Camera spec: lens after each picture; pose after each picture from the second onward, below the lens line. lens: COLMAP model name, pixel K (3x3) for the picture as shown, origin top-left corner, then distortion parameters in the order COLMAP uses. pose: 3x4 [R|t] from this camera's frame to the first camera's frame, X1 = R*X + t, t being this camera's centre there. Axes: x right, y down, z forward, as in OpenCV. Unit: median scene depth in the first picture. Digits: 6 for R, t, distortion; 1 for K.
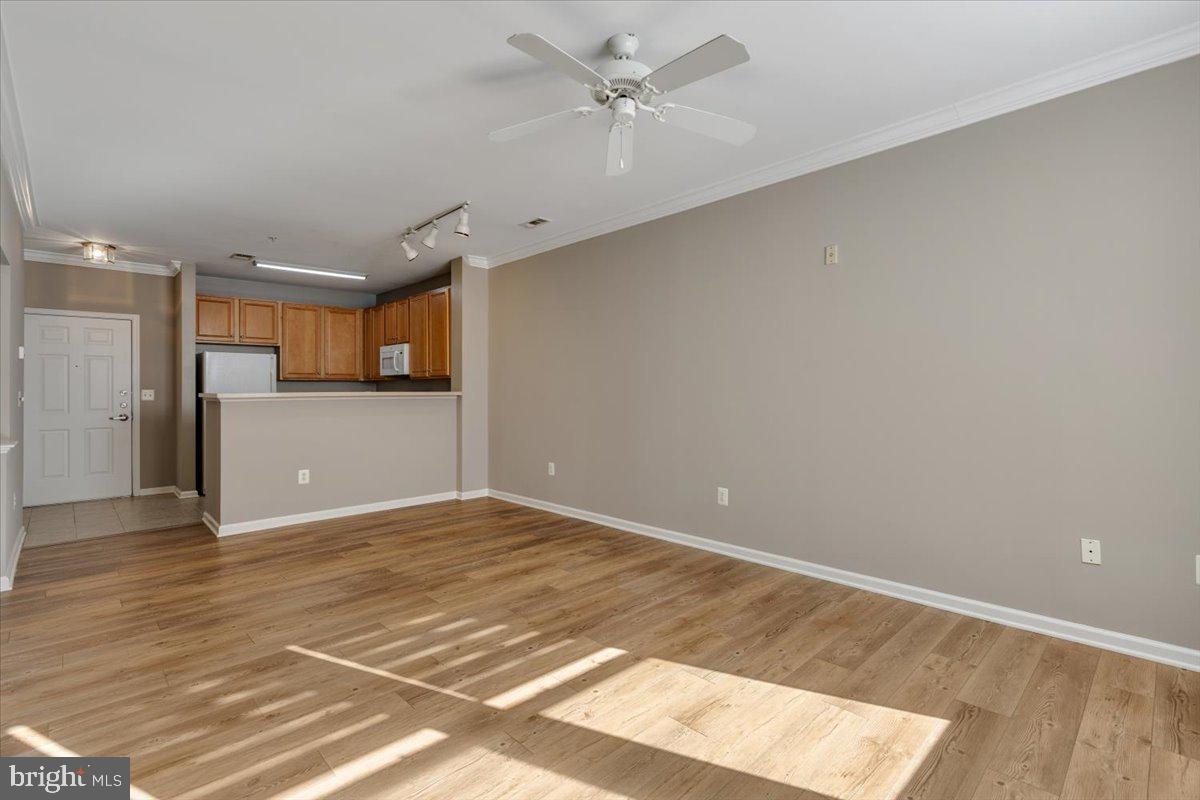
lens RADIAL K [[541.2, 0, 605.8], [0, 541.2, 395.7], [0, 0, 1]] dist [0.001502, -0.000455]
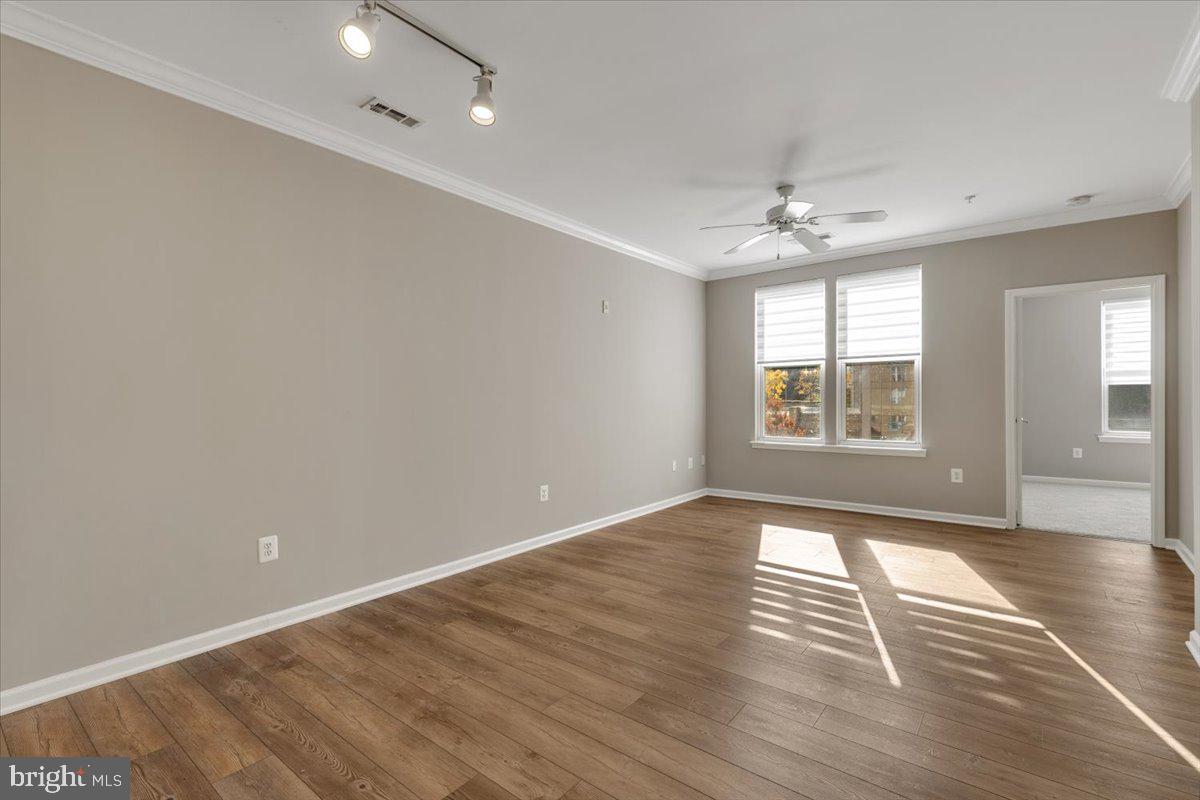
lens RADIAL K [[541.2, 0, 605.8], [0, 541.2, 395.7], [0, 0, 1]] dist [0.001502, -0.000455]
pose [[-0.131234, 0.011509, 0.991285, -0.985728], [0.015454, 0.999835, -0.009562, 0.000100], [-0.991231, 0.014065, -0.131390, 1.115767]]
